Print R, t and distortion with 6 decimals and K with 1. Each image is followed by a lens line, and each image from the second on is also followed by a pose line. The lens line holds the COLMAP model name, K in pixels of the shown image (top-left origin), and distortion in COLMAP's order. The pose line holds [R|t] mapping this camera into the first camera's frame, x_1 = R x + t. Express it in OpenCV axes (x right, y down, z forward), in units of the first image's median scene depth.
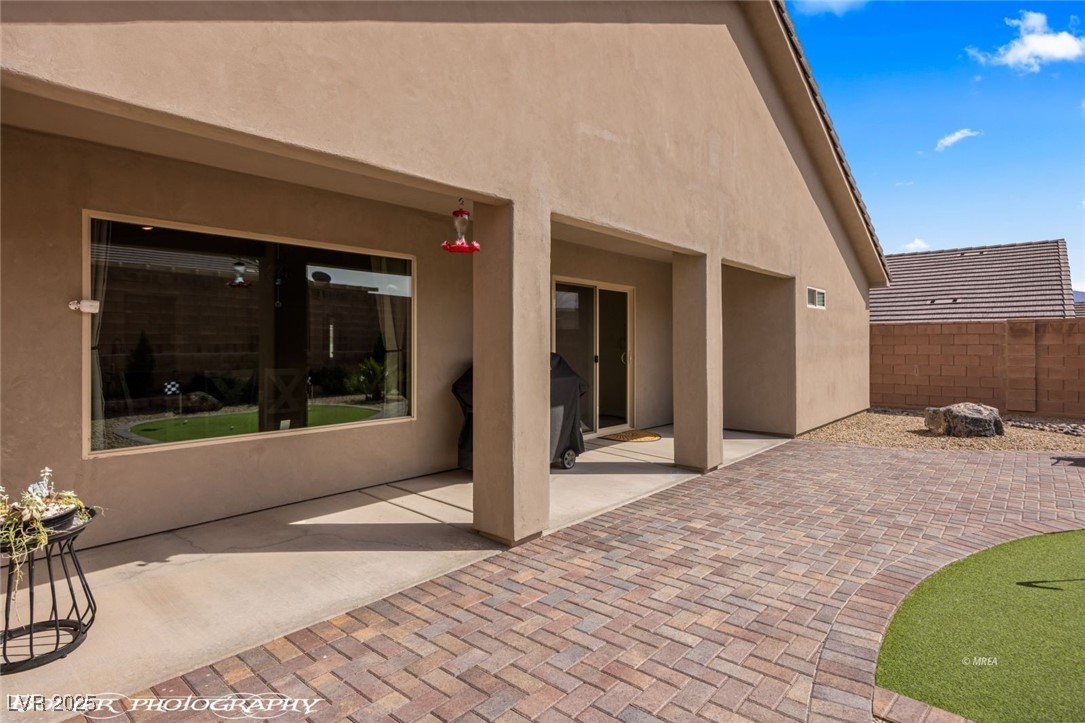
lens RADIAL K [[573.7, 0, 550.2], [0, 573.7, 337.8], [0, 0, 1]] dist [-0.004991, -0.003329]
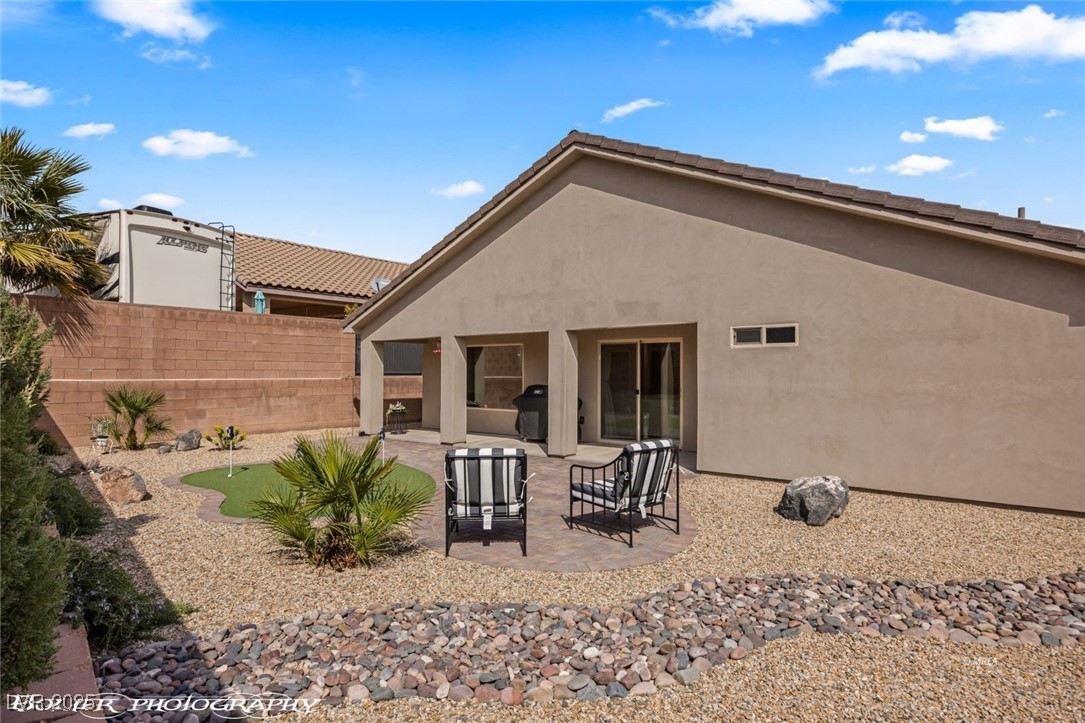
lens RADIAL K [[622.0, 0, 545.8], [0, 622.0, 366.3], [0, 0, 1]] dist [-0.001388, 0.000933]
pose [[0.034913, -0.005281, -0.999376, 2.456677], [0.011395, 0.999923, -0.004886, -0.033466], [0.999325, -0.011218, 0.034970, 1.044663]]
